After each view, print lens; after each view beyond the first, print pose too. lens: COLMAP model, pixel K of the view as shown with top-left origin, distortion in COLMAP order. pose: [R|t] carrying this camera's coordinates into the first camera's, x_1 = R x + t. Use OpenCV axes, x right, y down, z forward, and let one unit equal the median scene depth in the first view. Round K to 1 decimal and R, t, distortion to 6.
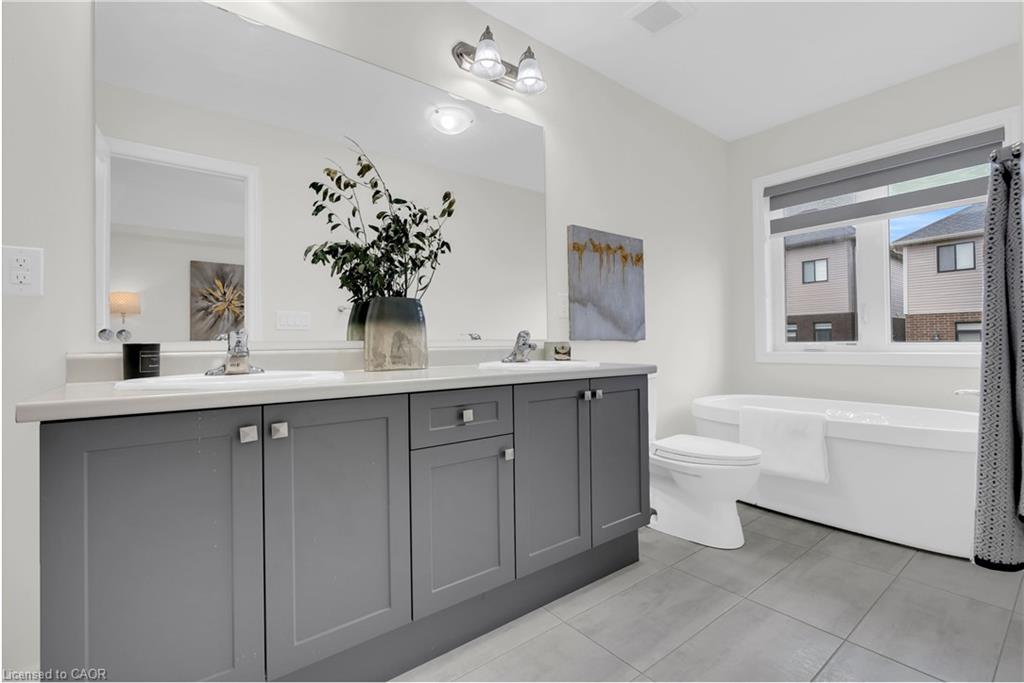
lens RADIAL K [[463.1, 0, 510.4], [0, 463.1, 344.3], [0, 0, 1]] dist [-0.009551, 0.002971]
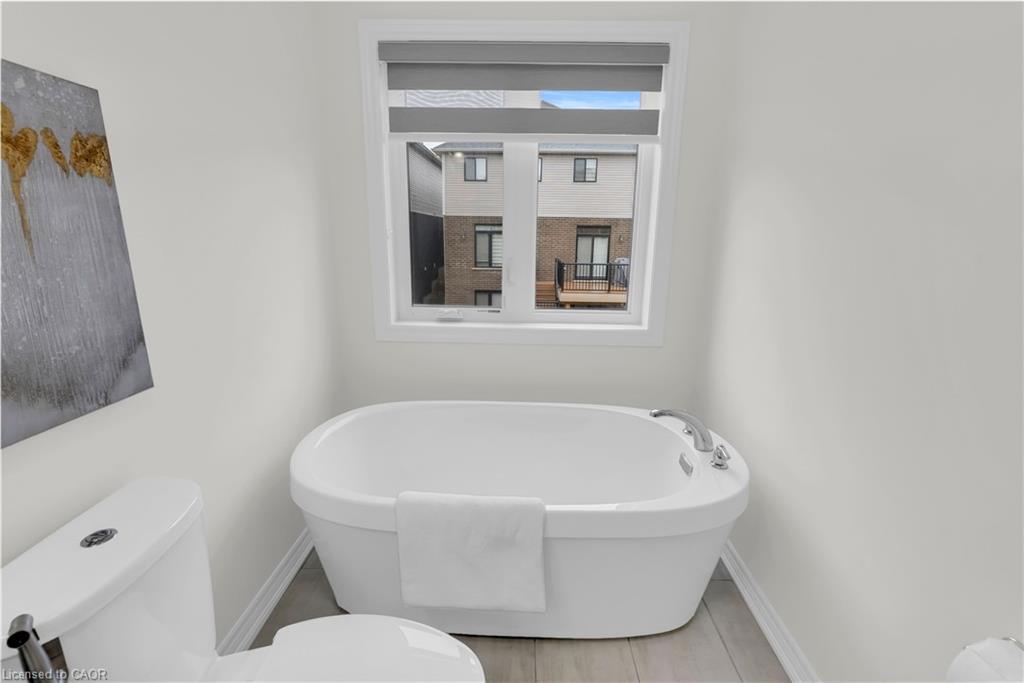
lens RADIAL K [[463.1, 0, 514.9], [0, 463.1, 345.6], [0, 0, 1]] dist [-0.009551, 0.002971]
pose [[0.635436, -0.166314, 0.754030, 0.179721], [-0.021357, 0.972369, 0.232471, -0.119617], [-0.771858, -0.163824, 0.614326, 0.491707]]
